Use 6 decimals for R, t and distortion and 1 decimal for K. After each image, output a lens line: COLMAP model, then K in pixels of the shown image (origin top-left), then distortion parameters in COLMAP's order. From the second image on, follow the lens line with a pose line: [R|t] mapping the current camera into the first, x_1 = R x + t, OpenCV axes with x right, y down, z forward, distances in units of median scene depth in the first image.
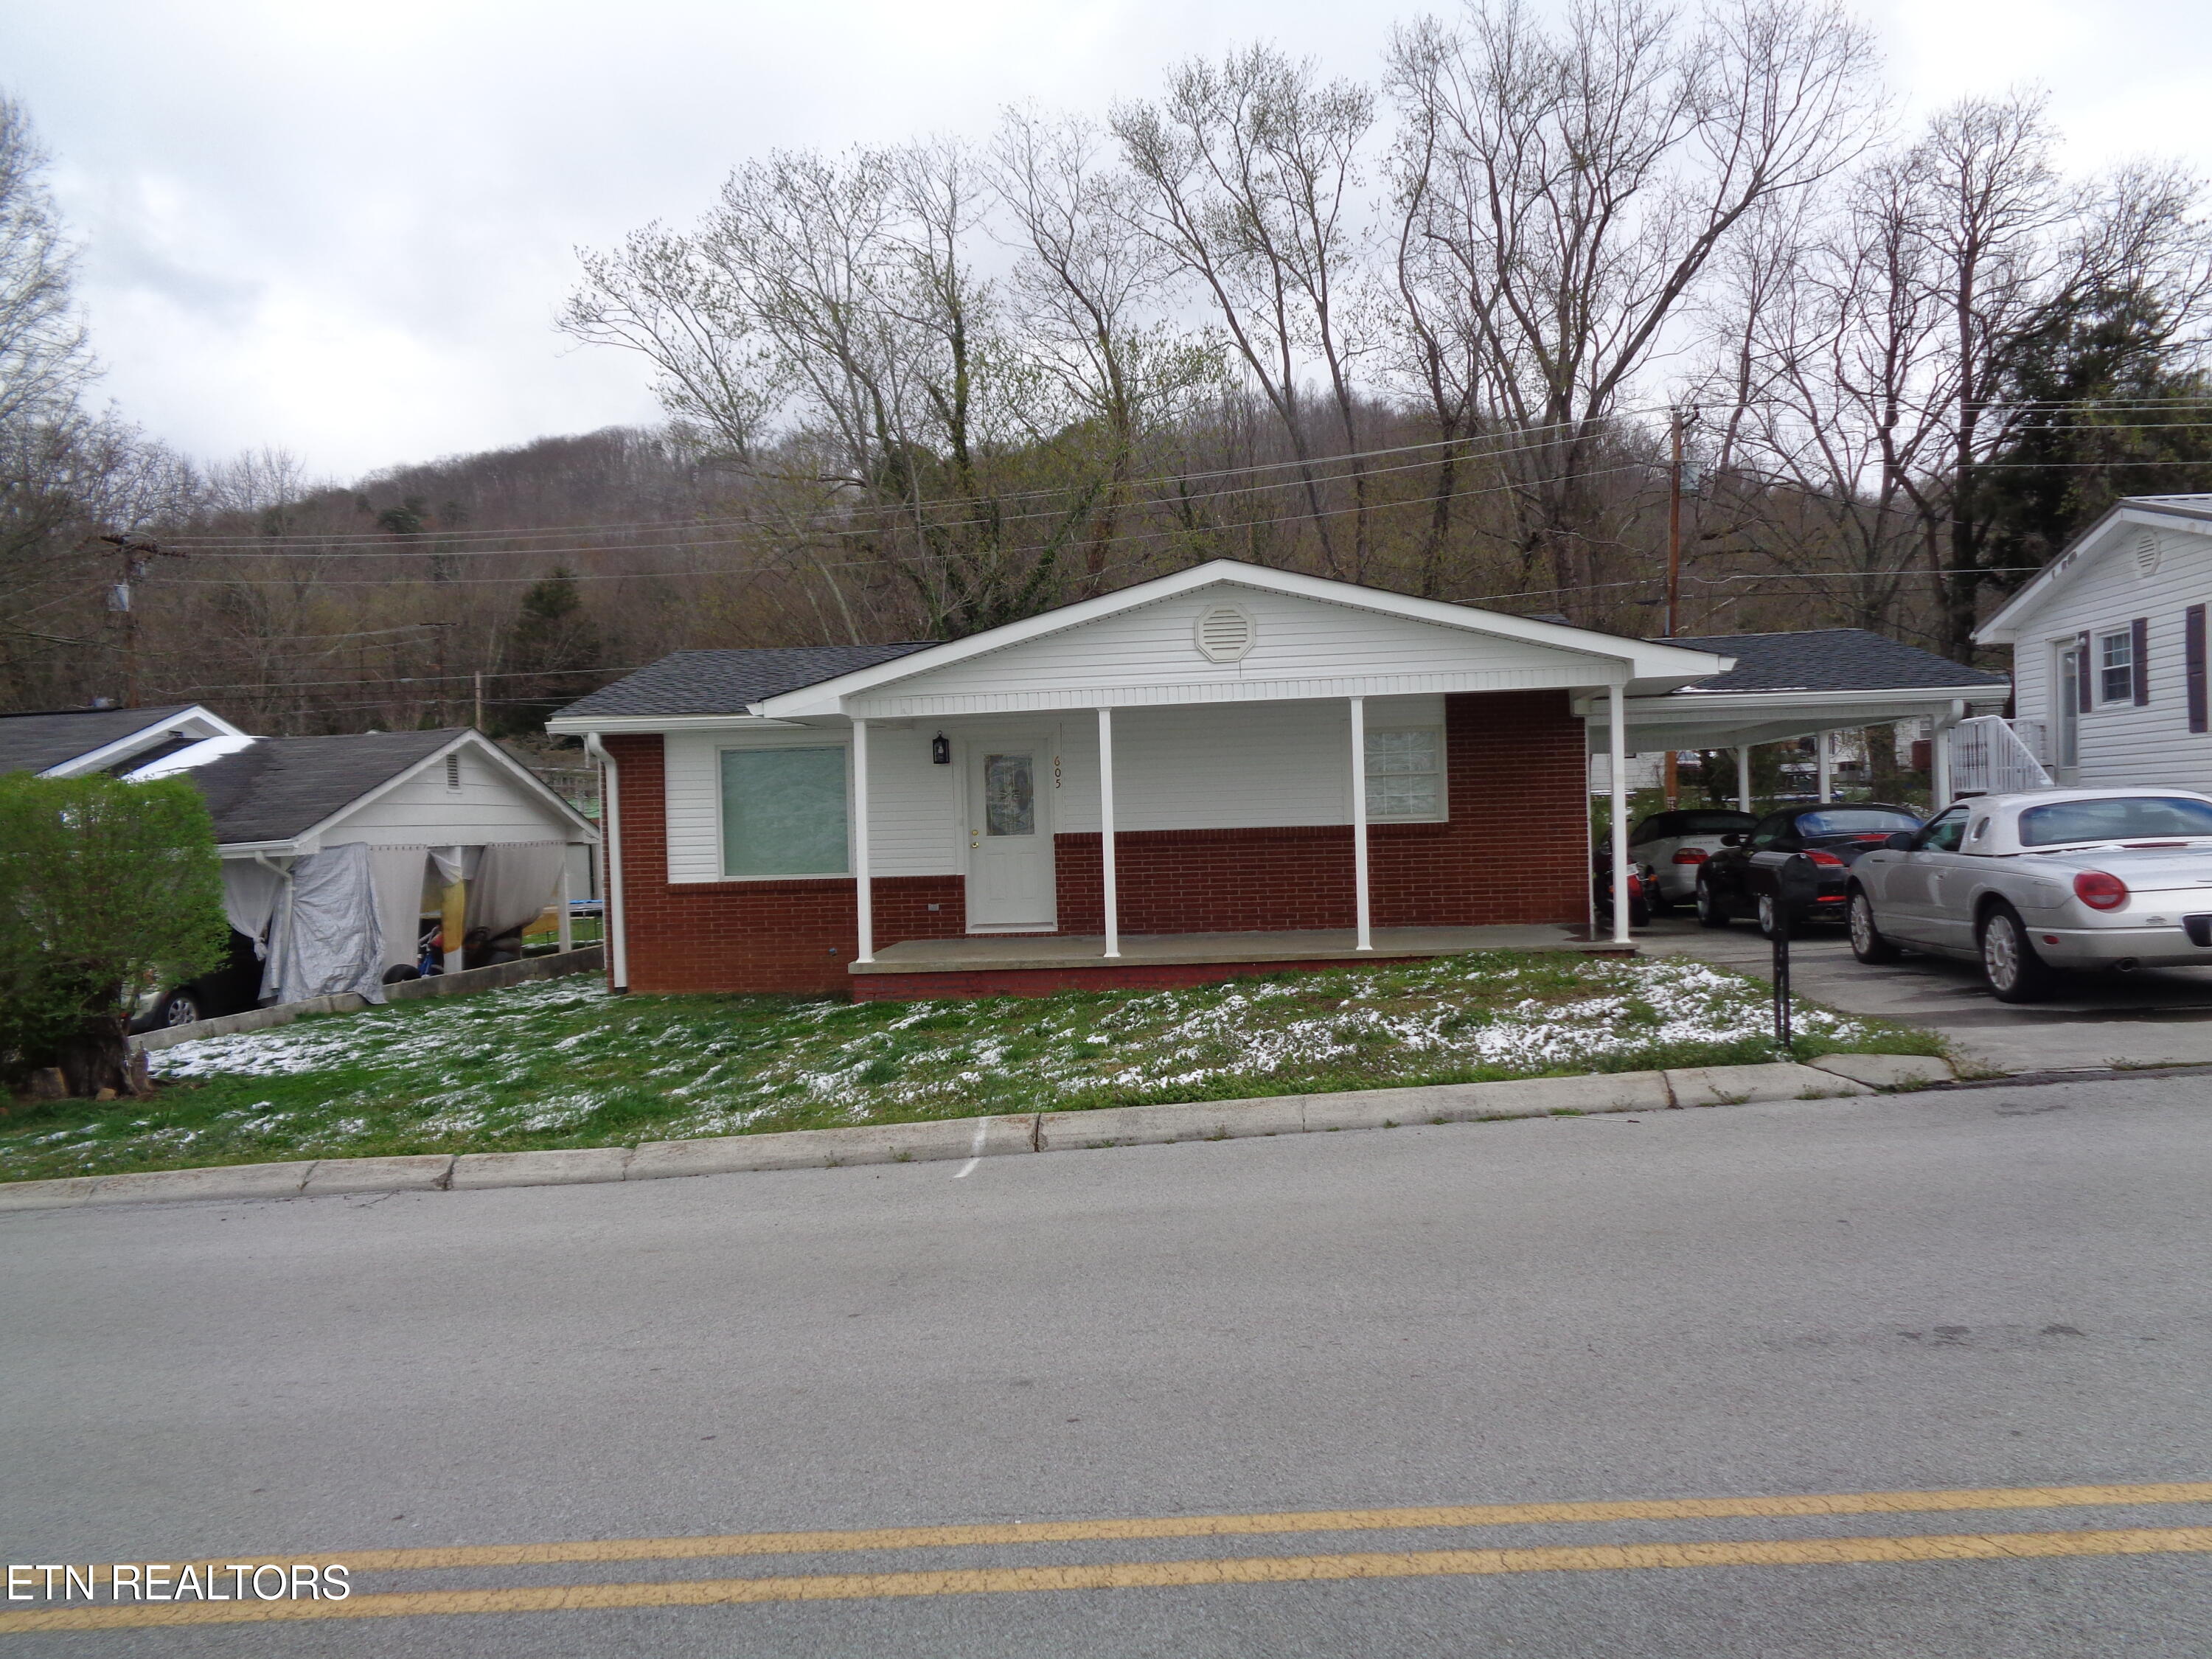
lens RADIAL K [[1651.7, 0, 1166.0], [0, 1651.7, 819.6], [0, 0, 1]] dist [0.069200, 0.001901]
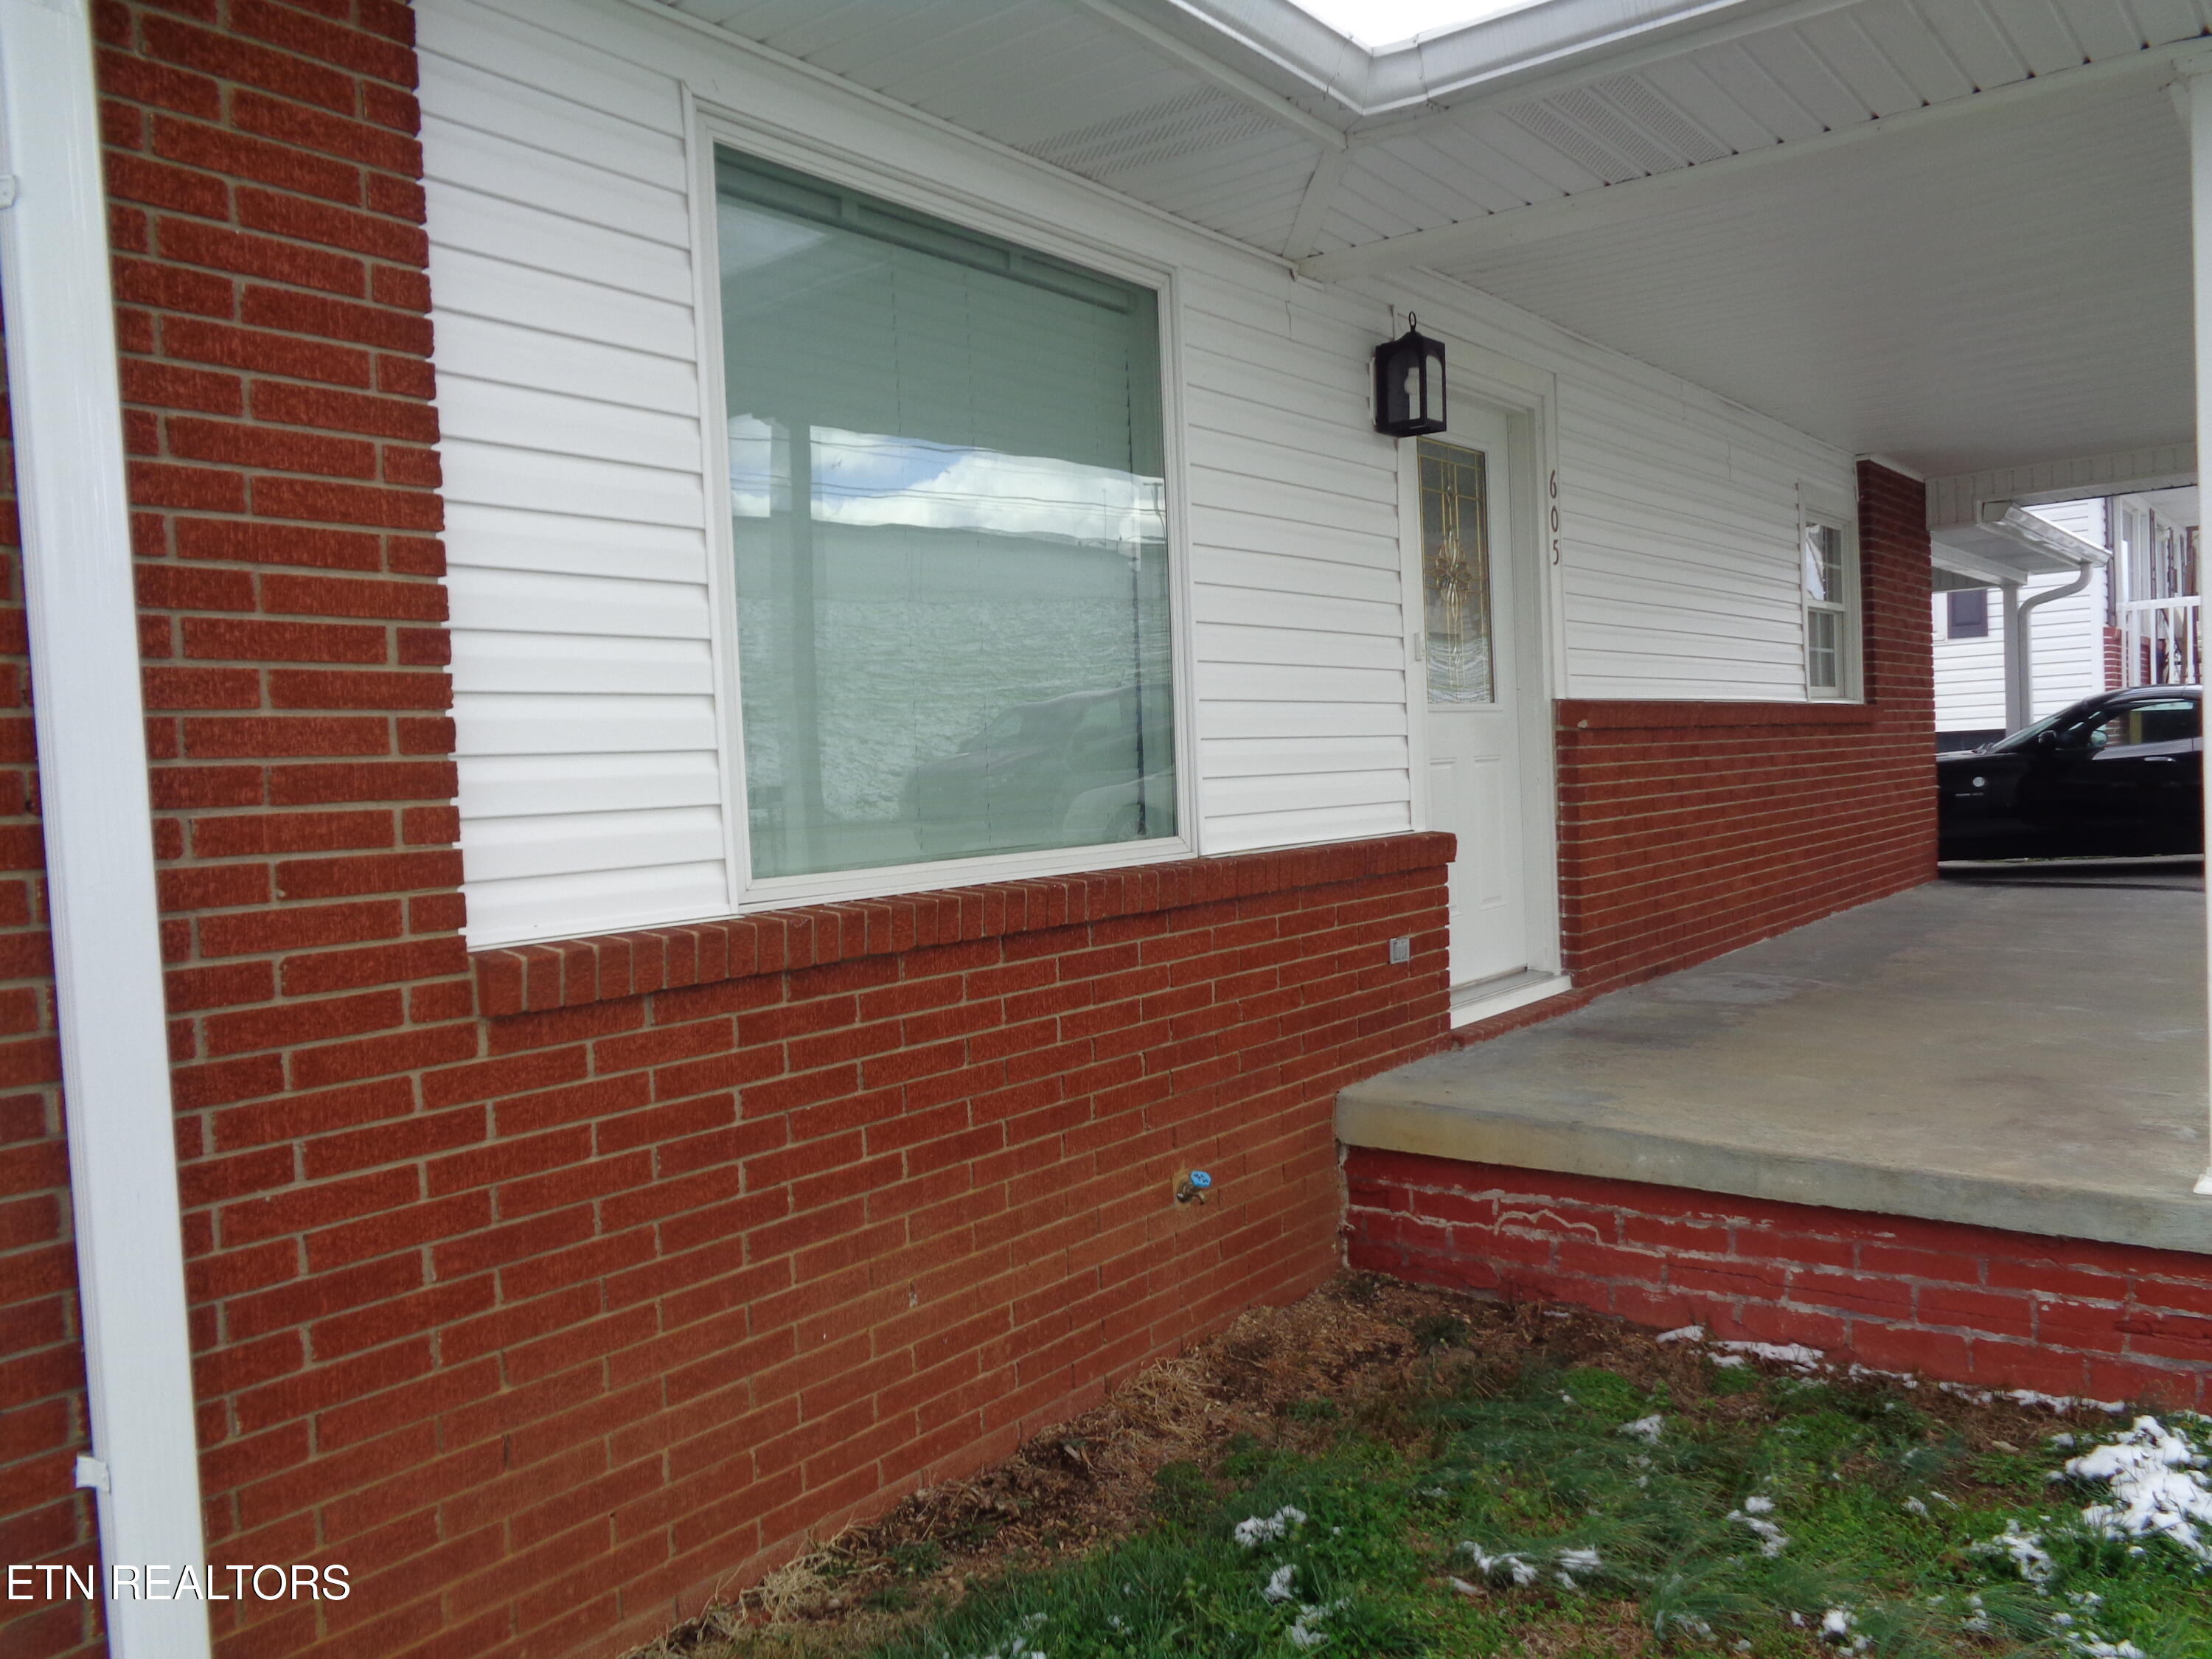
lens RADIAL K [[1671.7, 0, 1186.5], [0, 1671.7, 839.5], [0, 0, 1]] dist [-0.004949, -0.005739]
pose [[0.530810, -0.030356, 0.846947, -0.377314], [0.025840, 0.999473, 0.019628, 0.026851], [-0.847097, 0.011466, 0.531315, 0.842611]]
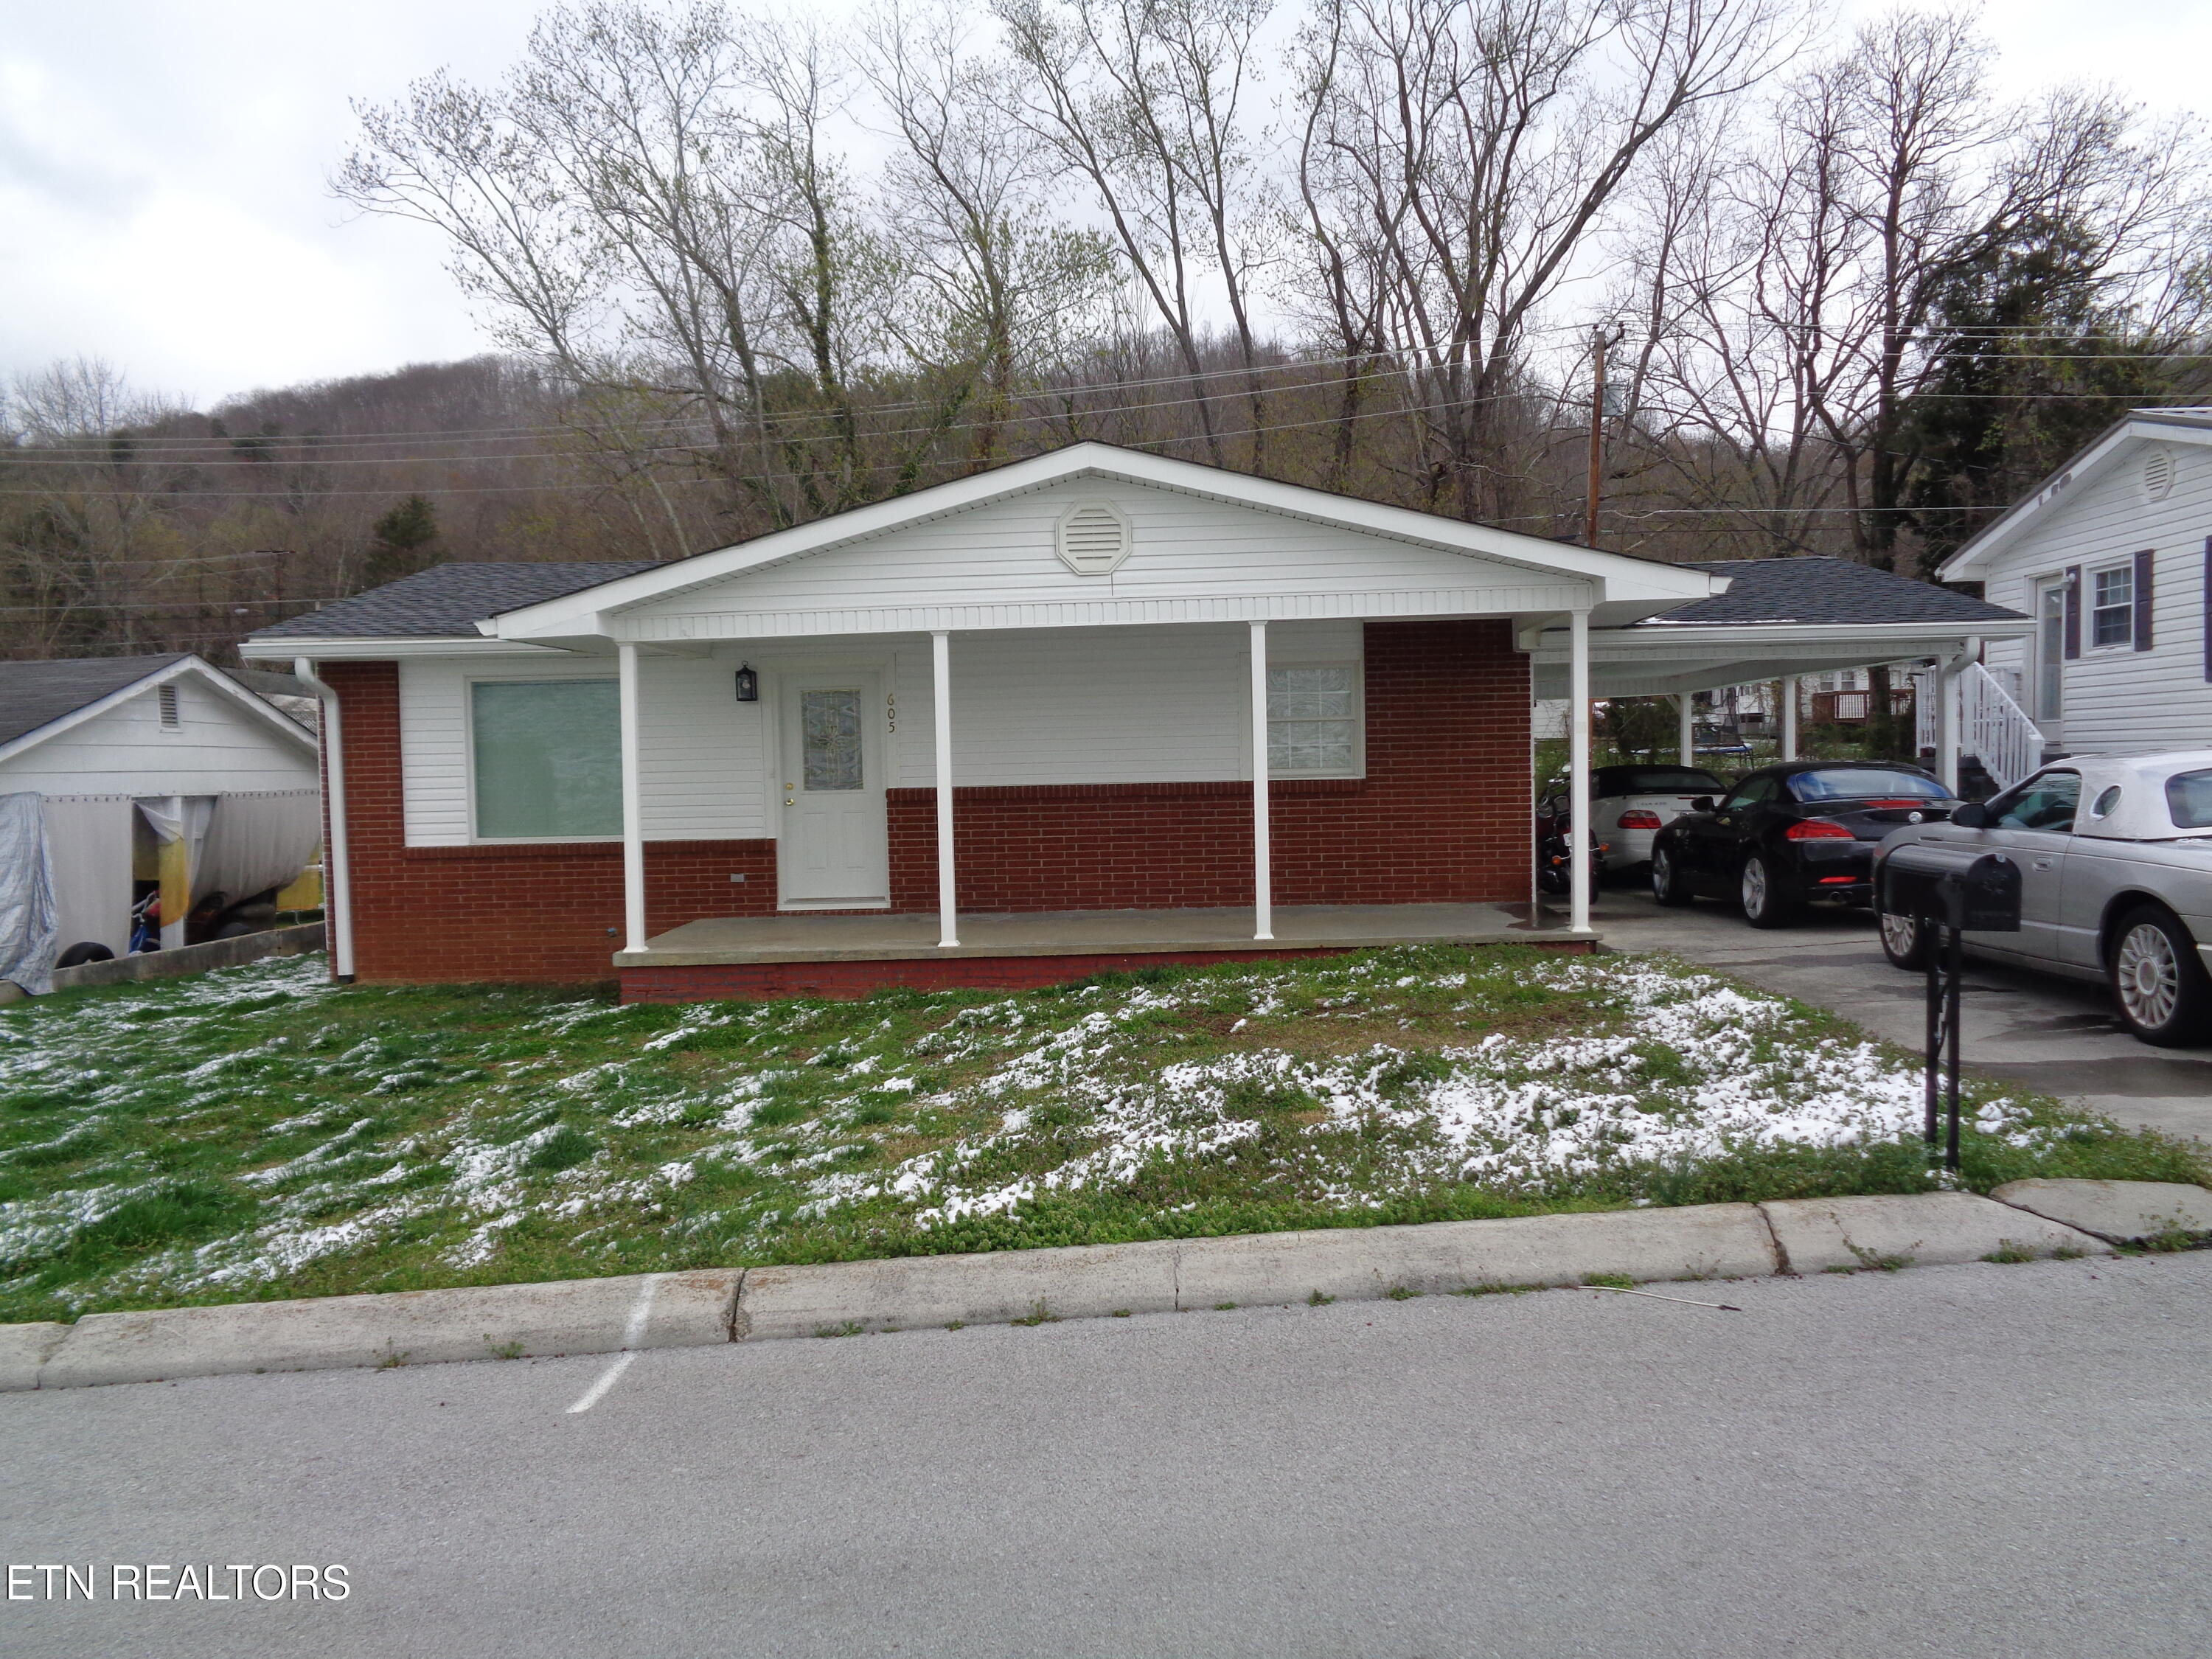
lens RADIAL K [[1671.7, 0, 1186.5], [0, 1671.7, 839.5], [0, 0, 1]] dist [-0.004949, -0.005739]
pose [[0.996979, 0.004227, 0.077562, 0.015317], [-0.007649, 0.999008, 0.043880, -0.003540], [-0.077299, -0.044340, 0.996021, 0.157632]]
